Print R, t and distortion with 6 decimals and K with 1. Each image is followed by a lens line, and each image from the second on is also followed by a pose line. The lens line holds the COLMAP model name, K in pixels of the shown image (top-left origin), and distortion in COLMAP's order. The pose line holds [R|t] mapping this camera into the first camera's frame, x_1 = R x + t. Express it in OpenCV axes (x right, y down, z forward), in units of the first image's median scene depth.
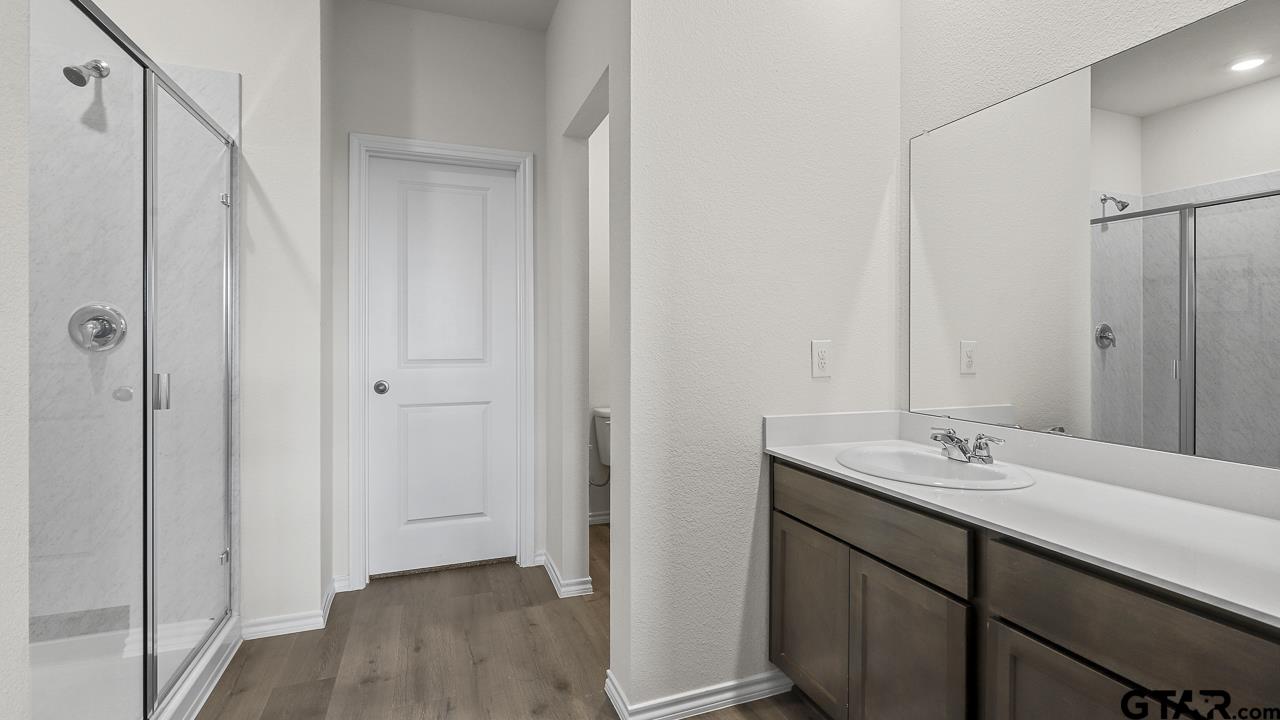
lens RADIAL K [[583.8, 0, 642.8], [0, 583.8, 338.9], [0, 0, 1]] dist [0.001171, 0.000654]
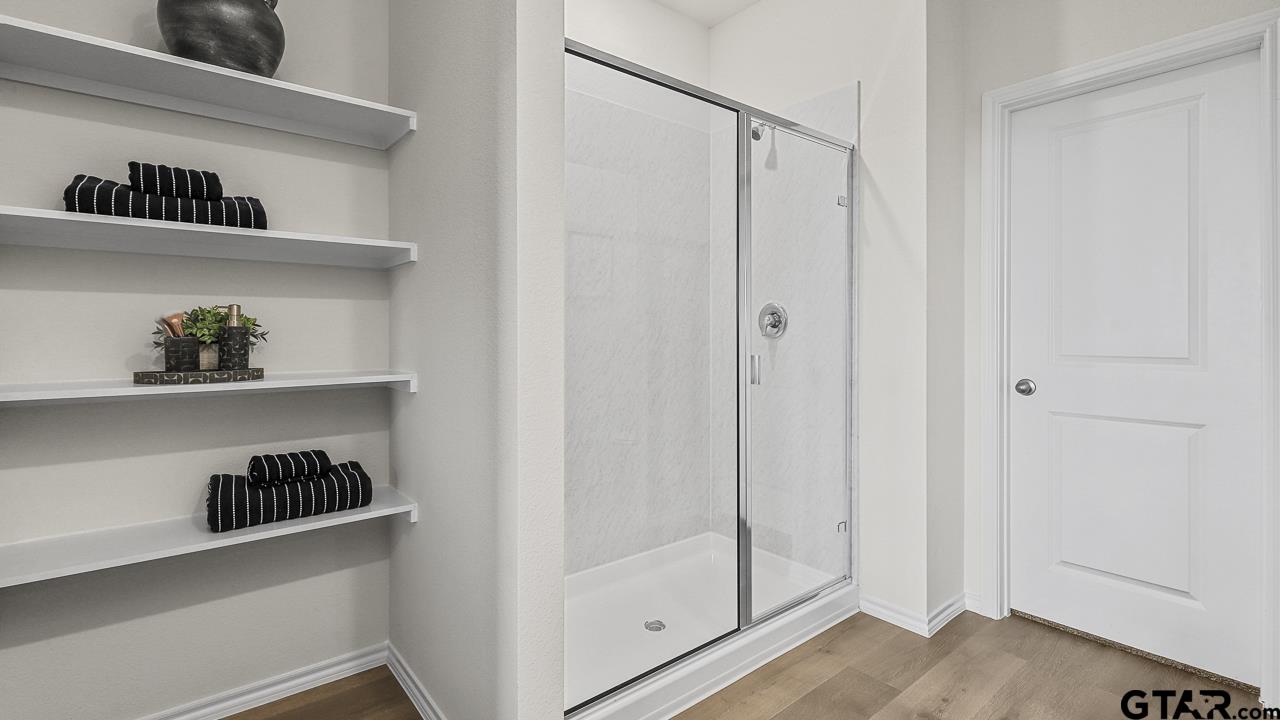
lens RADIAL K [[579.6, 0, 642.6], [0, 579.6, 333.2], [0, 0, 1]] dist [-0.000605, 0.000018]
pose [[0.328514, 0.000575, -0.944499, 0.182535], [-0.002050, 0.999998, -0.000104, 0.010146], [0.944497, 0.001970, 0.328515, 0.272267]]
